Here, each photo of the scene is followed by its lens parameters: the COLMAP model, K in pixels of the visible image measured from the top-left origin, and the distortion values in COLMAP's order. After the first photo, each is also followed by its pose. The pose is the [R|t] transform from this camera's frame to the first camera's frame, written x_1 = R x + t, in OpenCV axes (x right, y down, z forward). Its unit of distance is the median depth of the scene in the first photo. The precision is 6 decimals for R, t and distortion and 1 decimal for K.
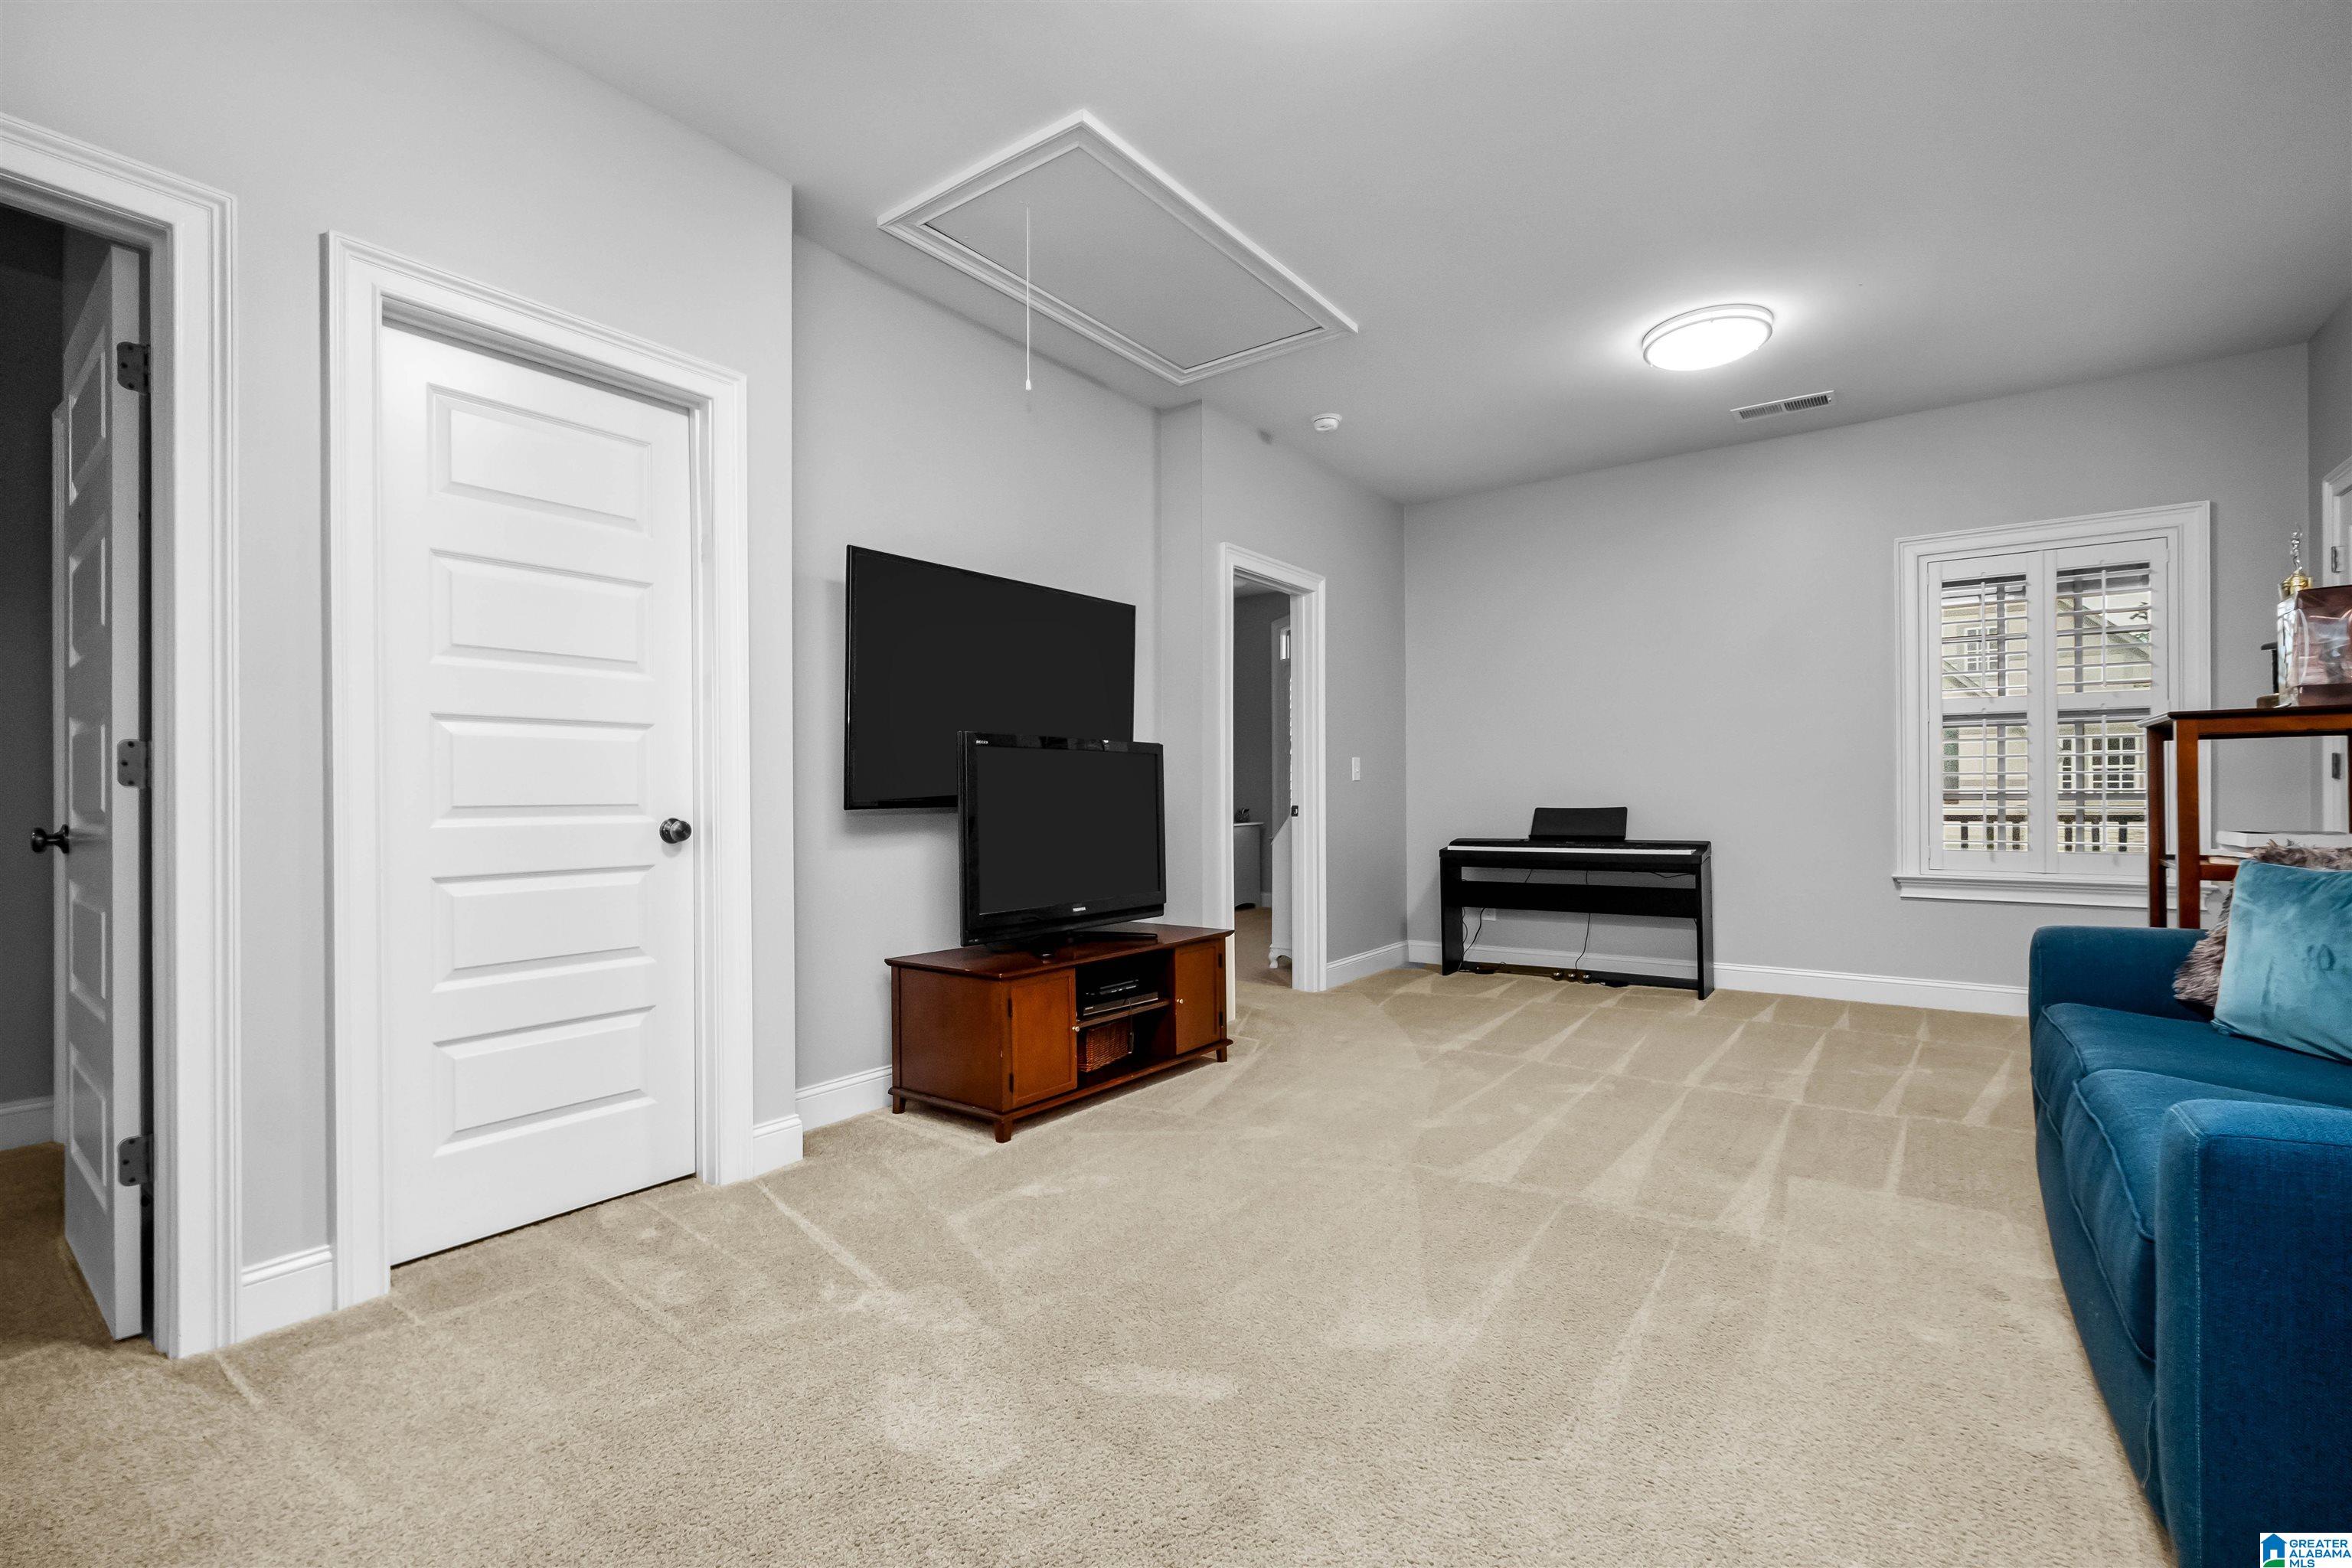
lens RADIAL K [[1051.8, 0, 1169.5], [0, 1051.8, 802.7], [0, 0, 1]] dist [-0.001909, -0.000007]
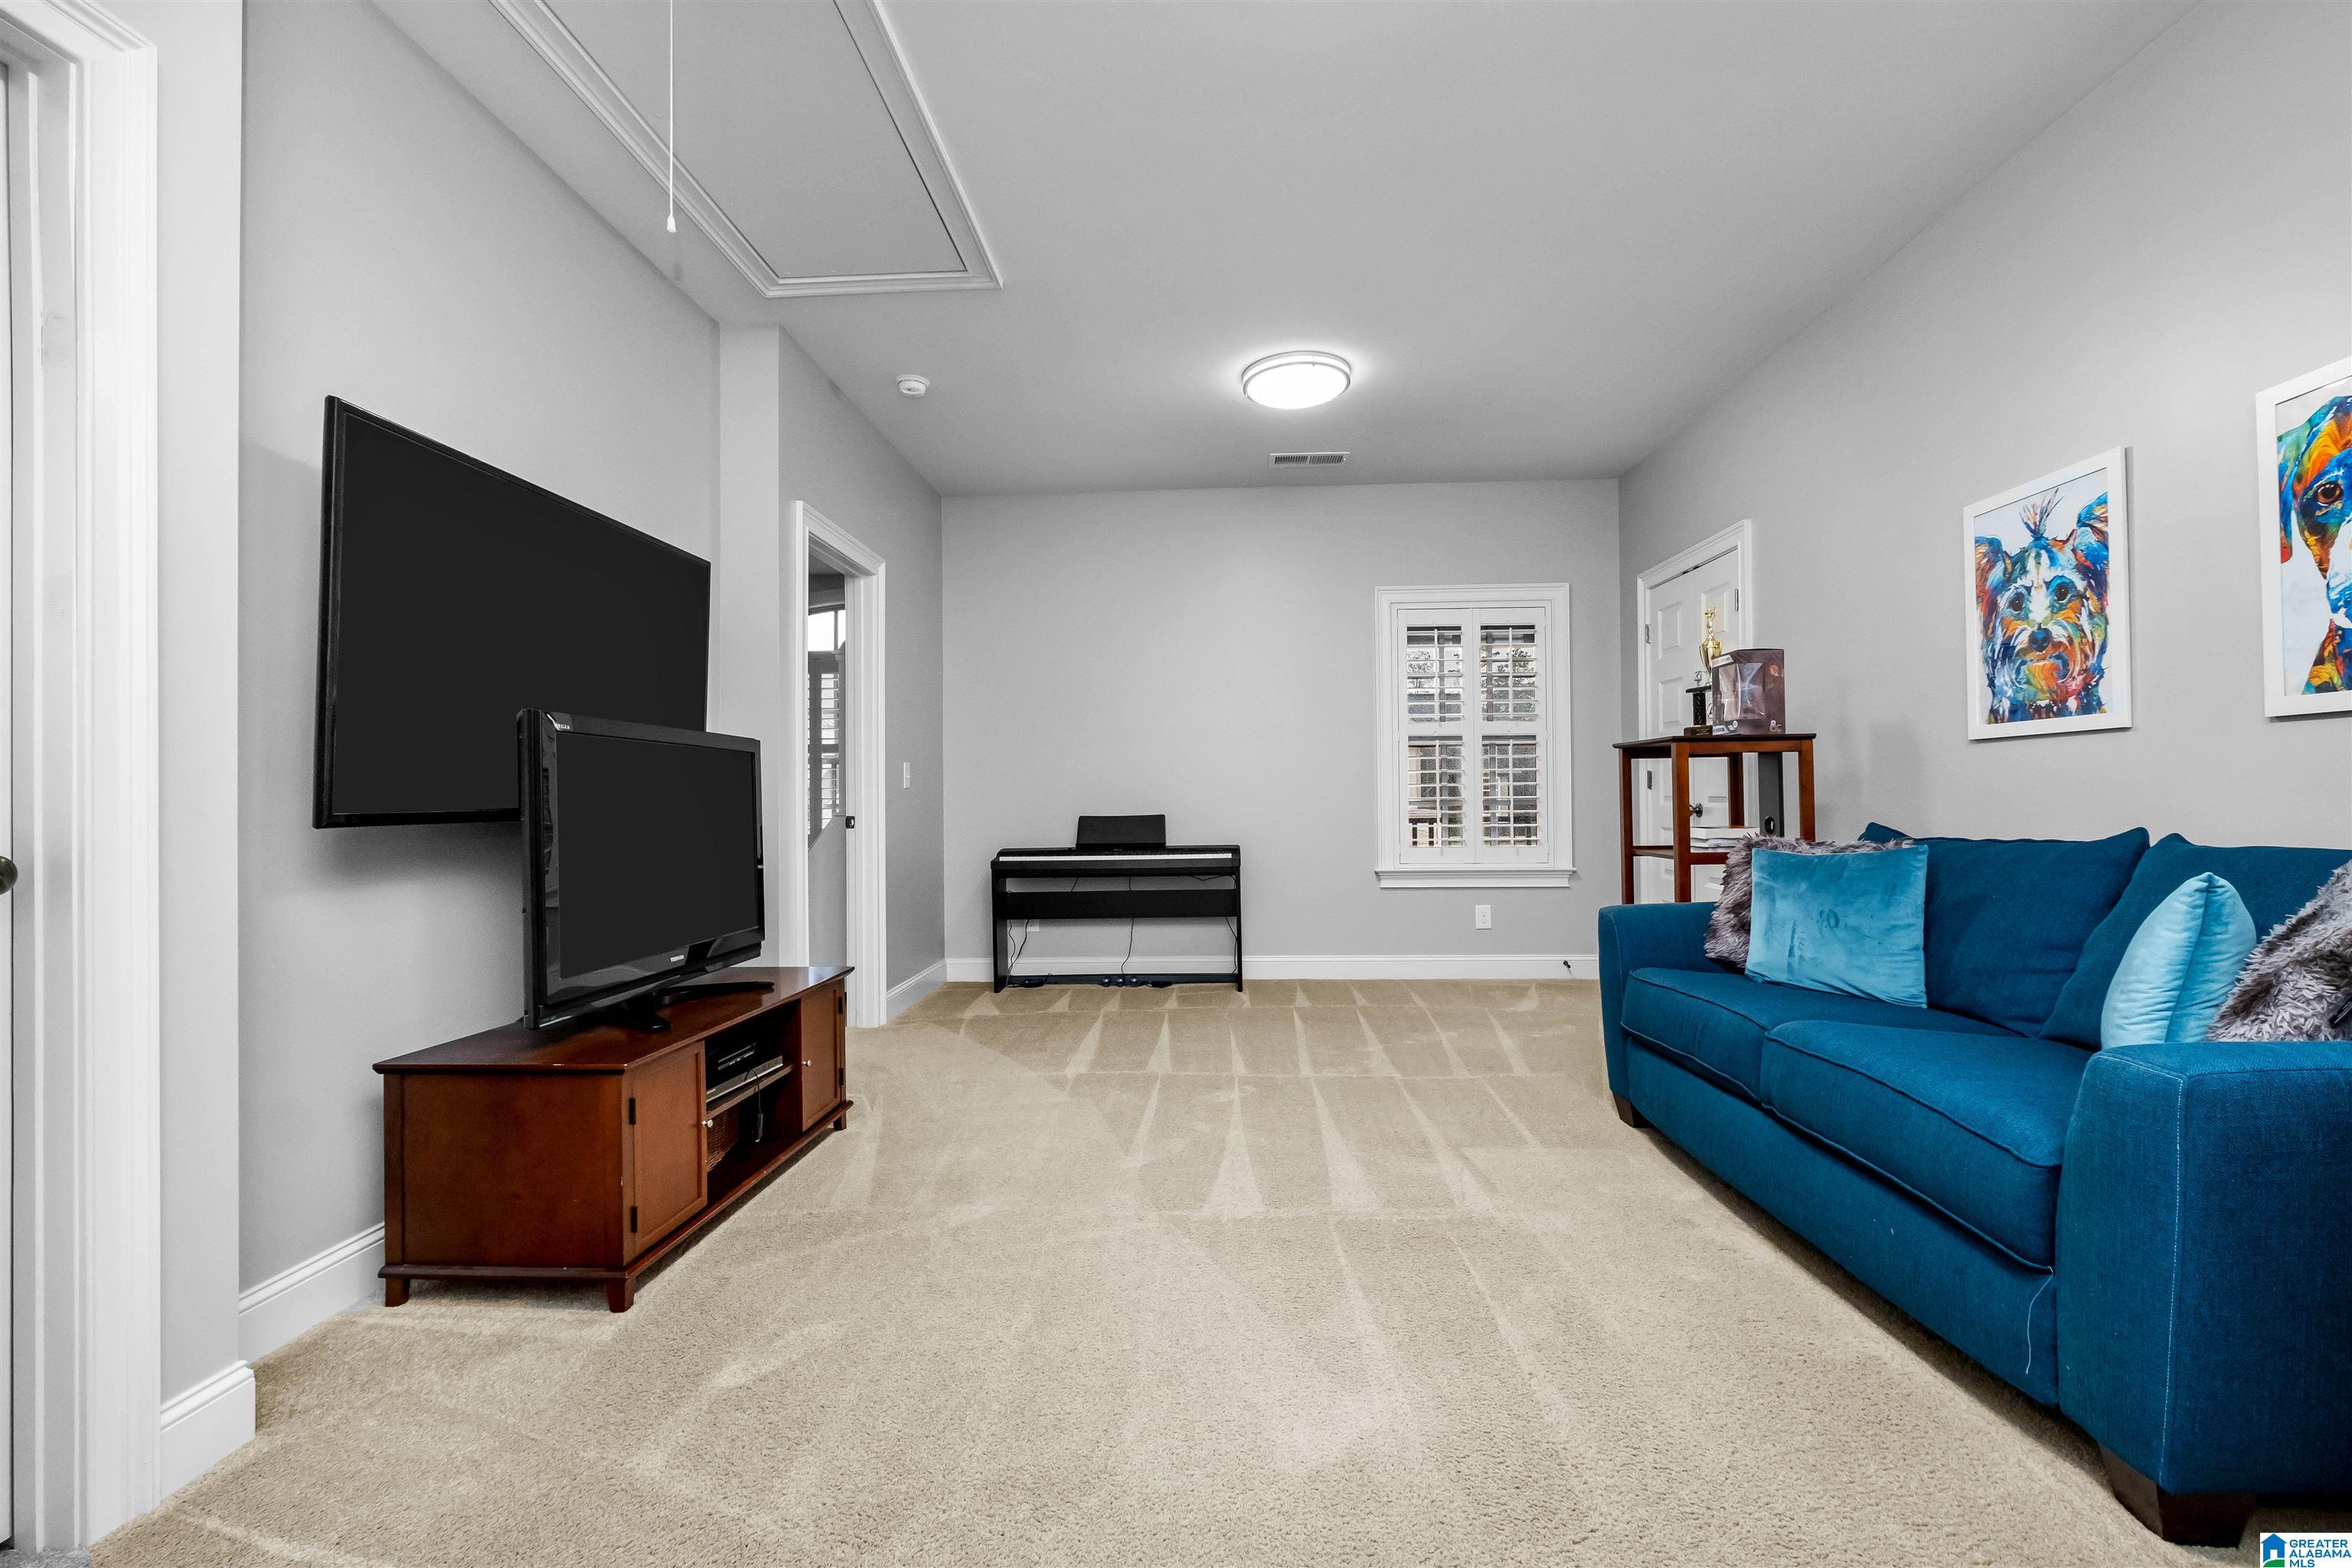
lens RADIAL K [[1037.8, 0, 1177.8], [0, 1037.8, 794.9], [0, 0, 1]] dist [-0.002027, -0.000377]
pose [[0.834144, 0.001133, 0.551546, -0.203492], [0.008552, 0.999851, -0.014987, 0.000425], [-0.551481, 0.017218, 0.834010, 0.205303]]
